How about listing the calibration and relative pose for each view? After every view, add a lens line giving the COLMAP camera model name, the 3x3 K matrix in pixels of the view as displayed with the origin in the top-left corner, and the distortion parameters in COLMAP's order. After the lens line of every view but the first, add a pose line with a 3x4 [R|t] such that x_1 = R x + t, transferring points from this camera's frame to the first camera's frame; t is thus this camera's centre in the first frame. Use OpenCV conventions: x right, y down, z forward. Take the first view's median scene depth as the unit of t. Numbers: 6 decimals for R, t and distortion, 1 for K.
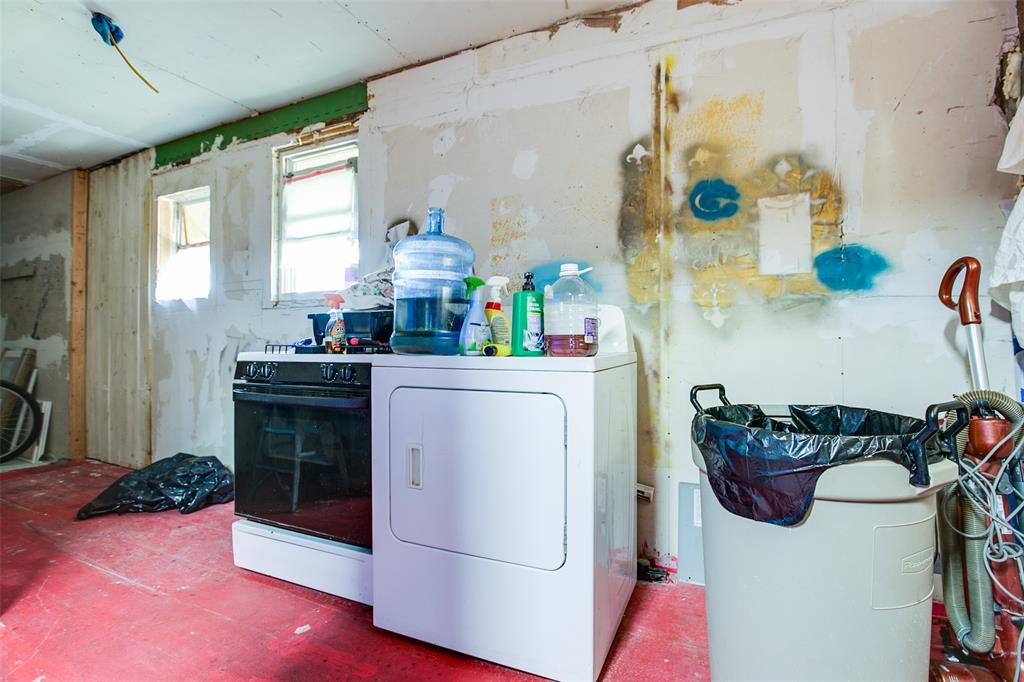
lens RADIAL K [[469.2, 0, 516.7], [0, 469.2, 341.3], [0, 0, 1]] dist [-0.034379, 0.005260]
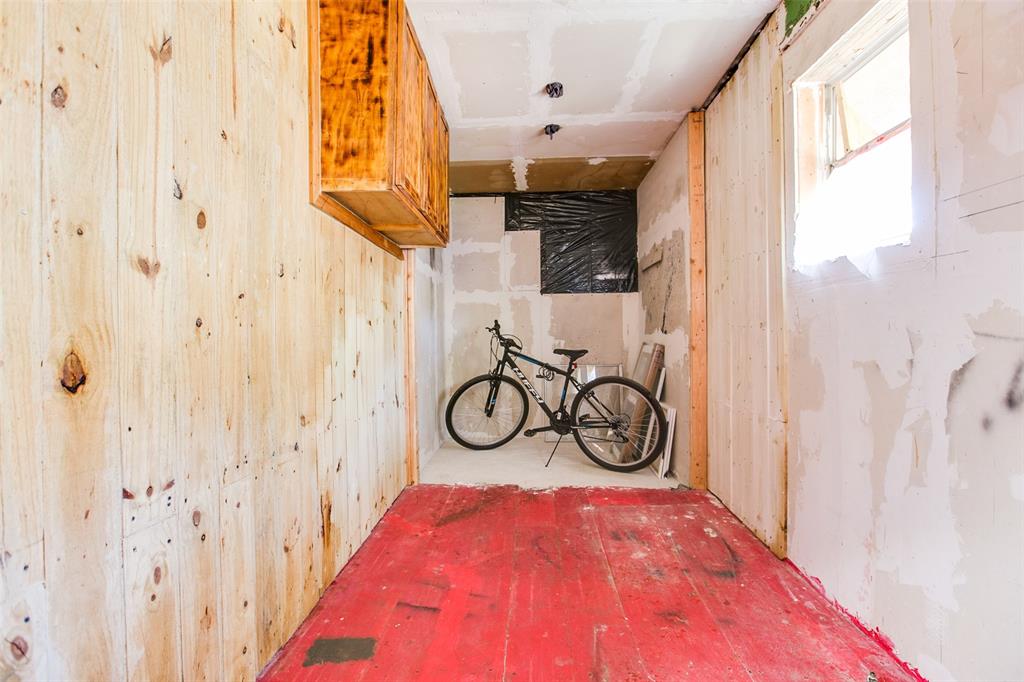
lens RADIAL K [[469.2, 0, 512.5], [0, 469.2, 335.8], [0, 0, 1]] dist [-0.034379, 0.005260]
pose [[0.360535, 0.005850, -0.932727, -0.361652], [0.015138, 0.999812, 0.012122, -0.016848], [0.932623, -0.018490, 0.360378, 0.449999]]
